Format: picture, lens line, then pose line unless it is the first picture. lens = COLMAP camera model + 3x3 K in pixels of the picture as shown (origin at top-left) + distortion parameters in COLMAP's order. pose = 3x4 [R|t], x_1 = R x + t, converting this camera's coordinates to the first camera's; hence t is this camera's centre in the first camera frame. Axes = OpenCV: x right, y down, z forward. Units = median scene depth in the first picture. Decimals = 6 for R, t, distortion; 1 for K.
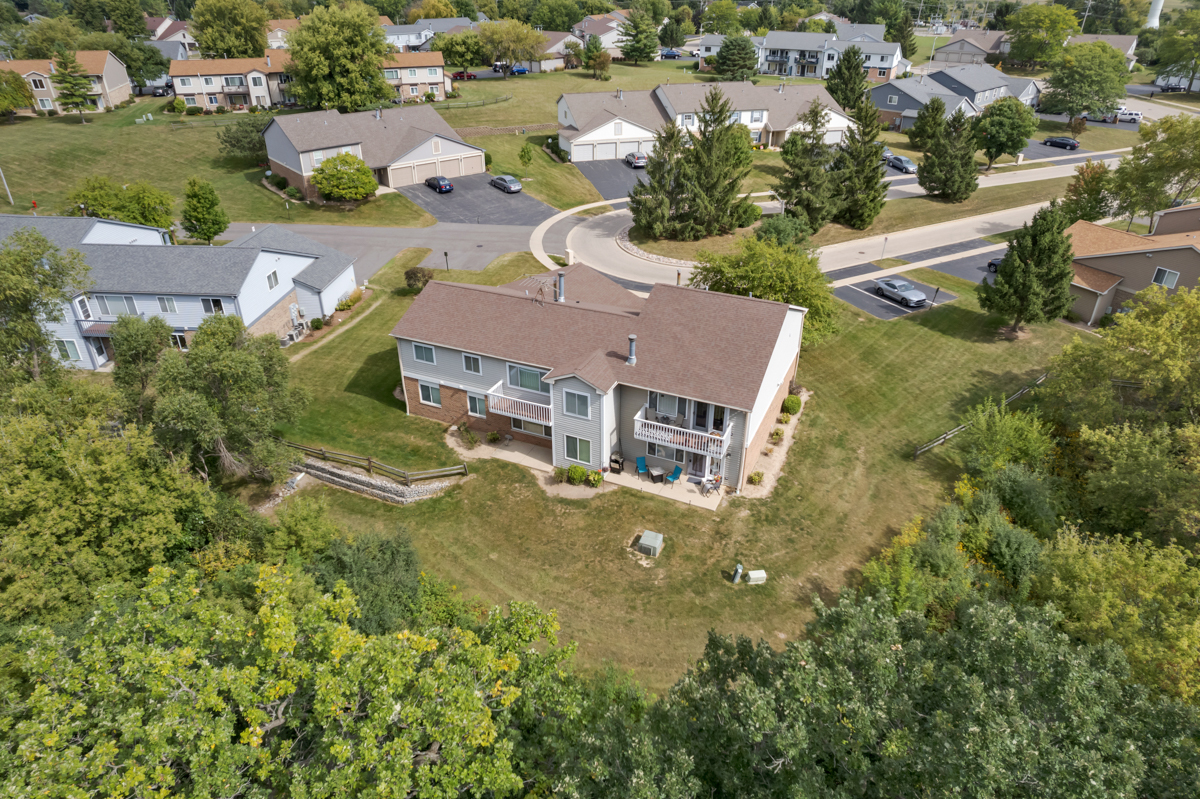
lens RADIAL K [[767.1, 0, 603.9], [0, 767.1, 388.2], [0, 0, 1]] dist [-0.078034, 0.066314]
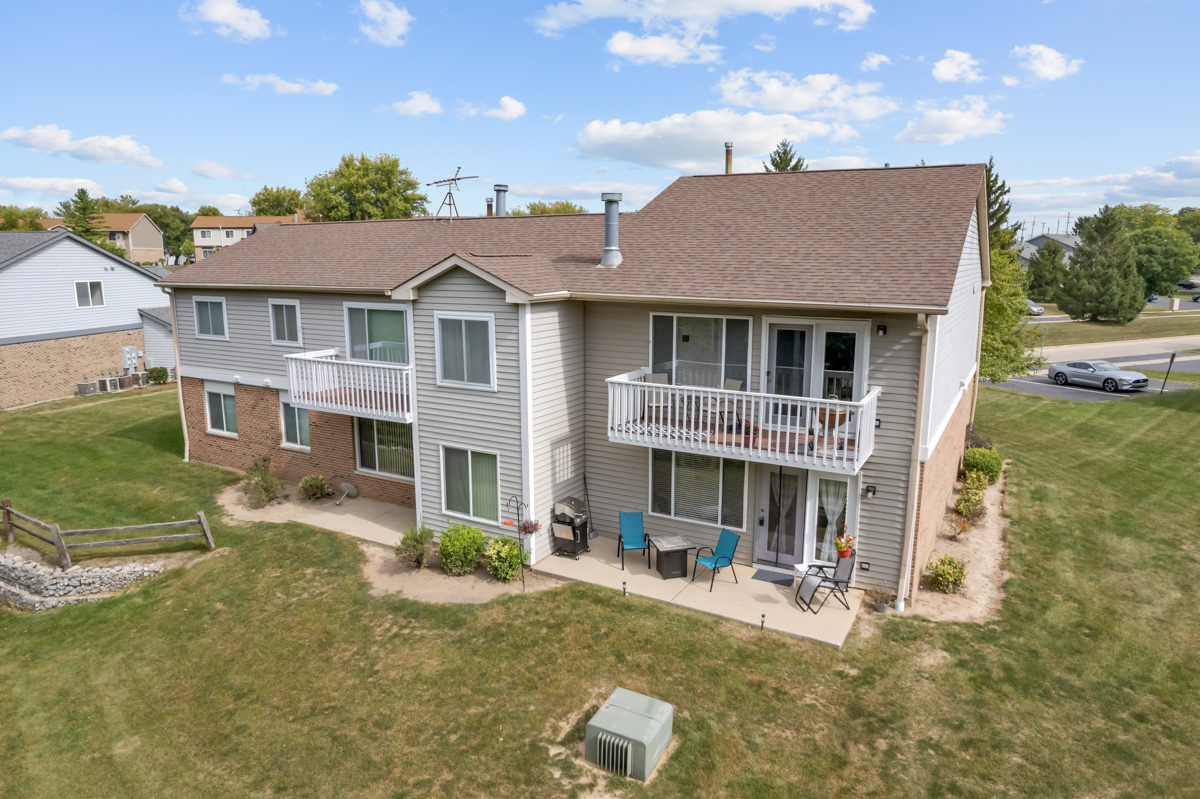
lens RADIAL K [[763.9, 0, 600.0], [0, 763.9, 399.5], [0, 0, 1]] dist [-0.072952, 0.061736]
pose [[0.995471, 0.014786, -0.093912, 0.068469], [-0.043036, 0.950908, -0.306466, 0.155595], [0.084770, 0.309120, 0.947238, 0.624073]]
